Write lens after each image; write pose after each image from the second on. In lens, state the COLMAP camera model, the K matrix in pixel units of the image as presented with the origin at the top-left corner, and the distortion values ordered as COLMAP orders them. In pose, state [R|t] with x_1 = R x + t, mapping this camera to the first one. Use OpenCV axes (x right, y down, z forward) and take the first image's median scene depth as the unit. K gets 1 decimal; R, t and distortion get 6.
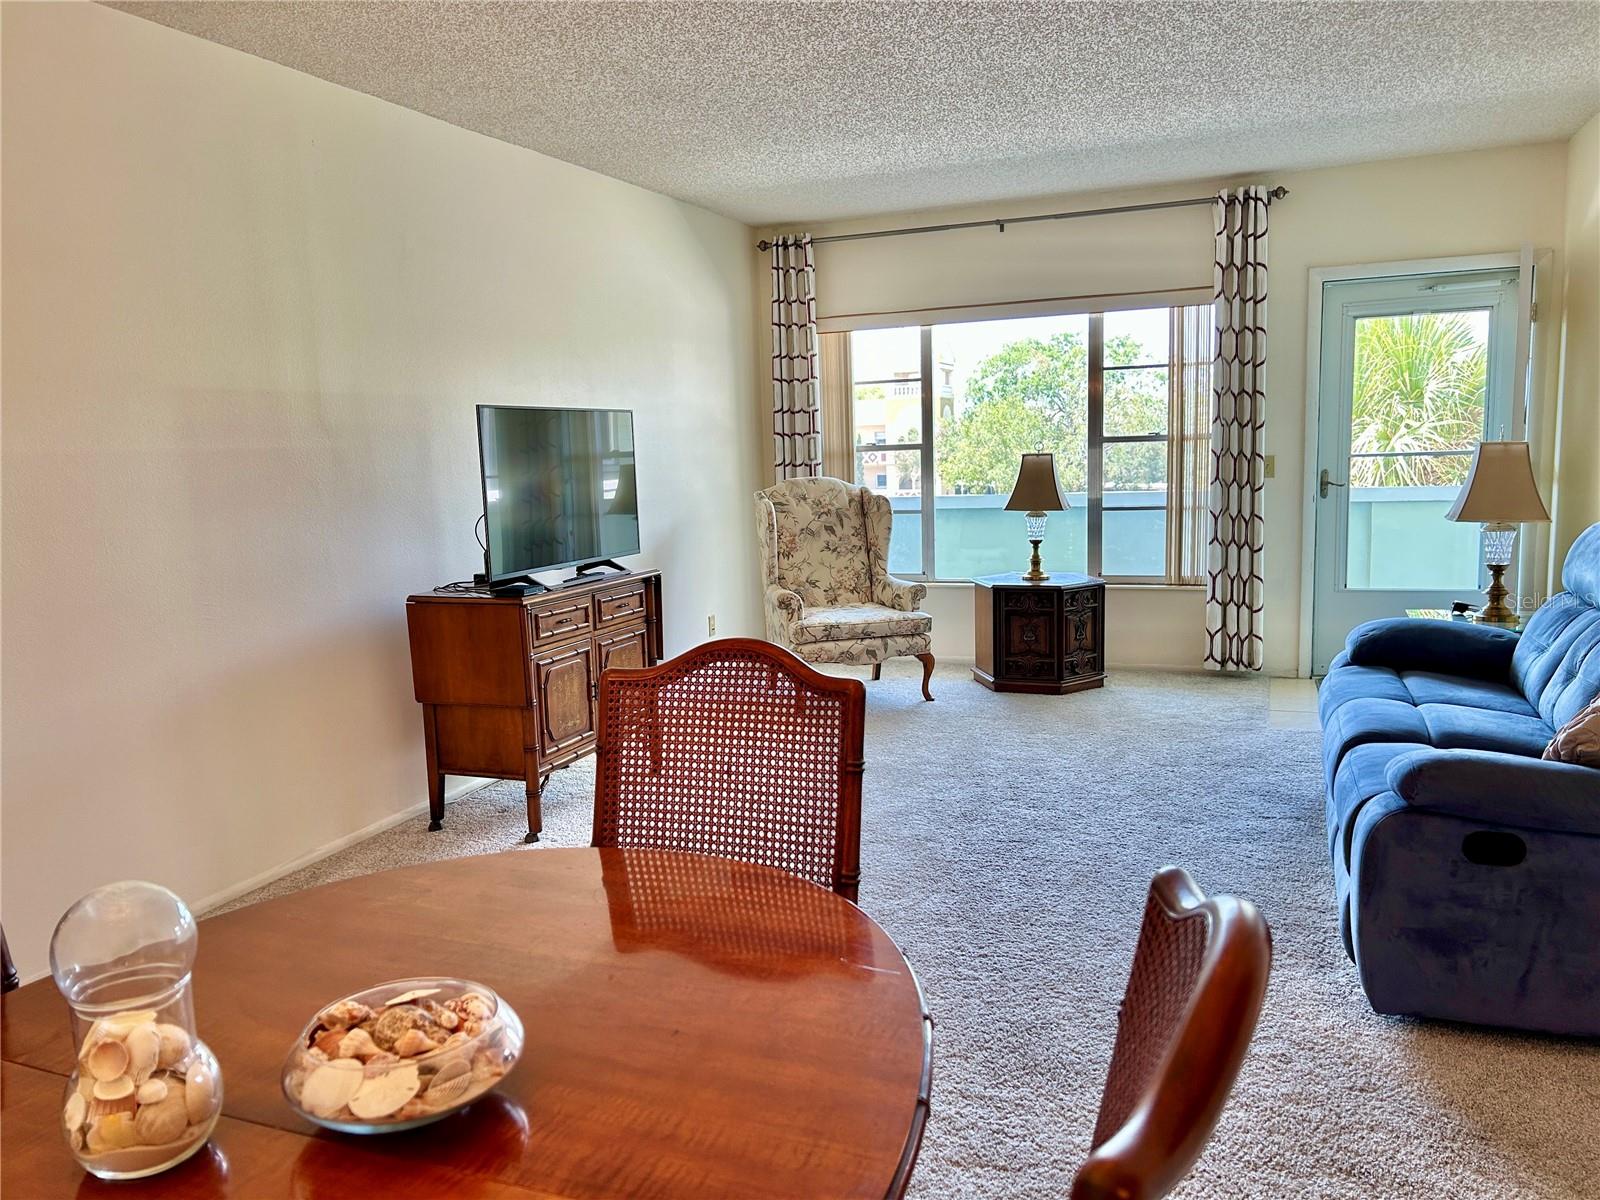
lens RADIAL K [[1183.7, 0, 788.3], [0, 1183.7, 612.0], [0, 0, 1]] dist [0.027546, -0.056326]
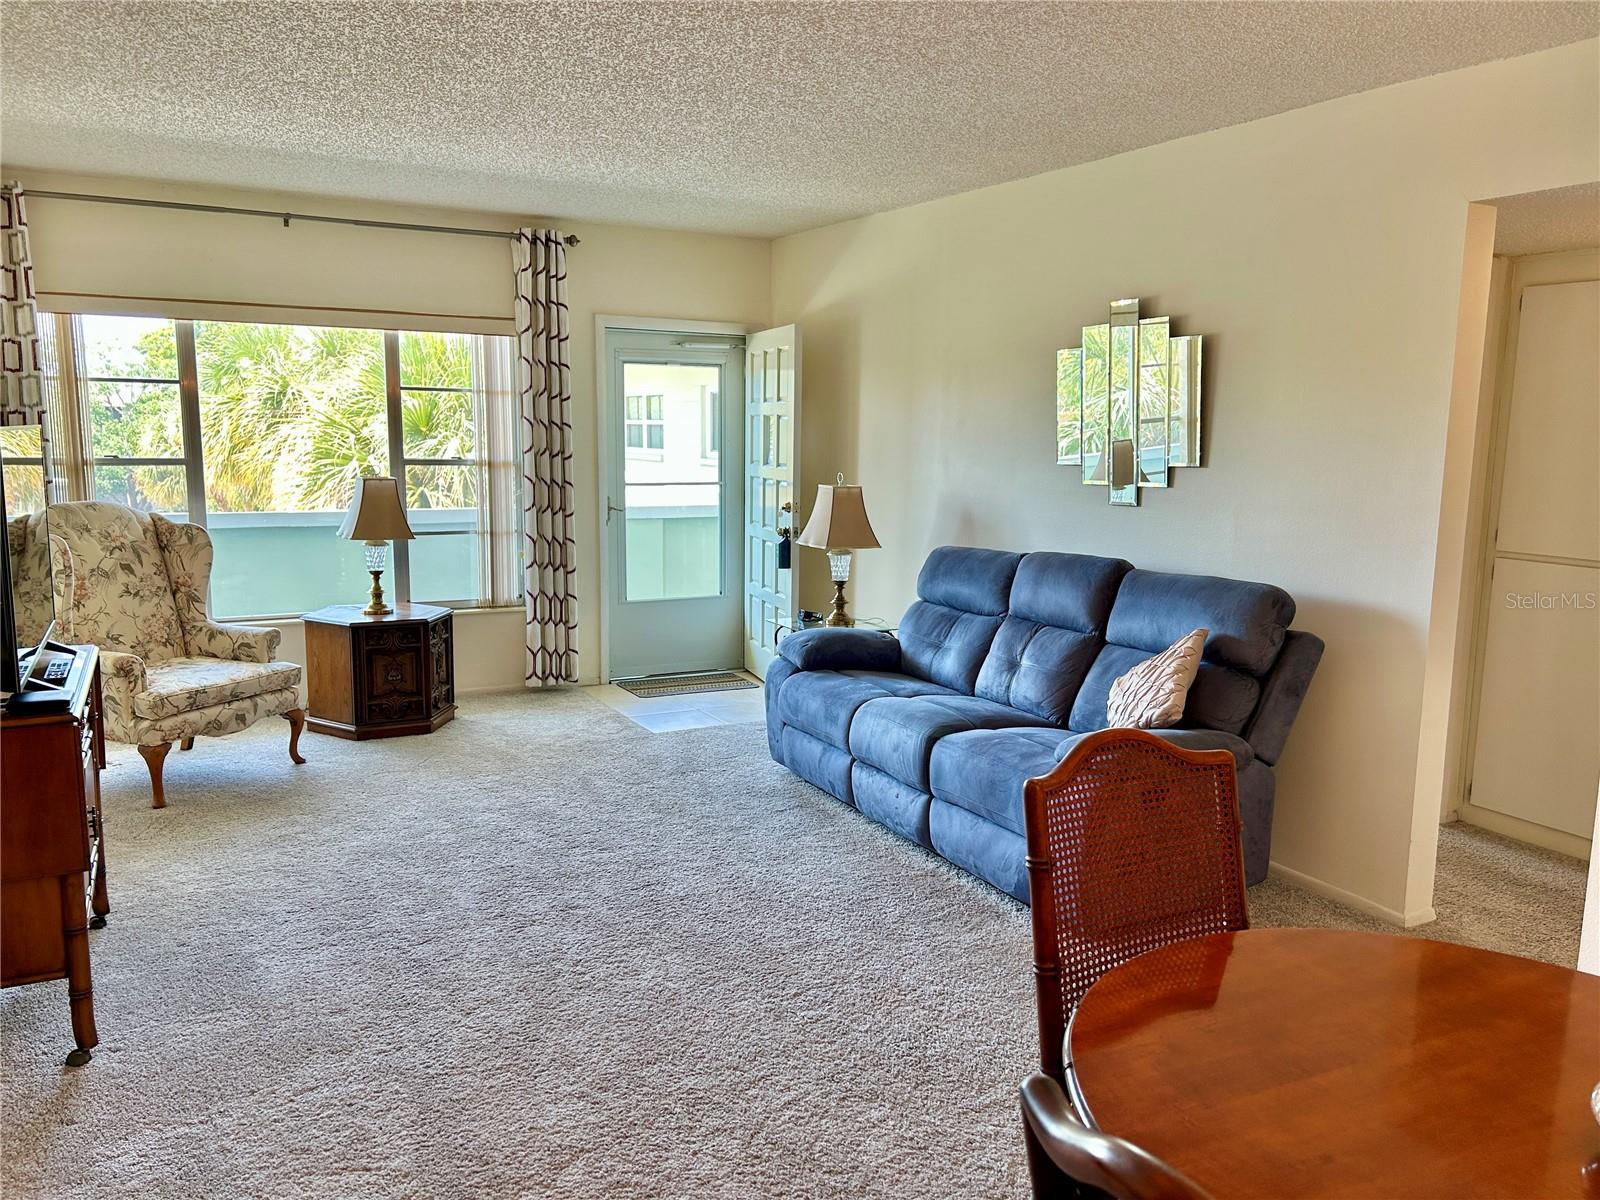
lens RADIAL K [[1183.7, 0, 798.0], [0, 1183.7, 593.0], [0, 0, 1]] dist [0.027546, -0.056326]
pose [[0.639956, -0.060924, 0.765992, -0.292630], [0.071418, 0.997253, 0.019652, -0.038242], [-0.765085, 0.042129, 0.642549, 0.154942]]
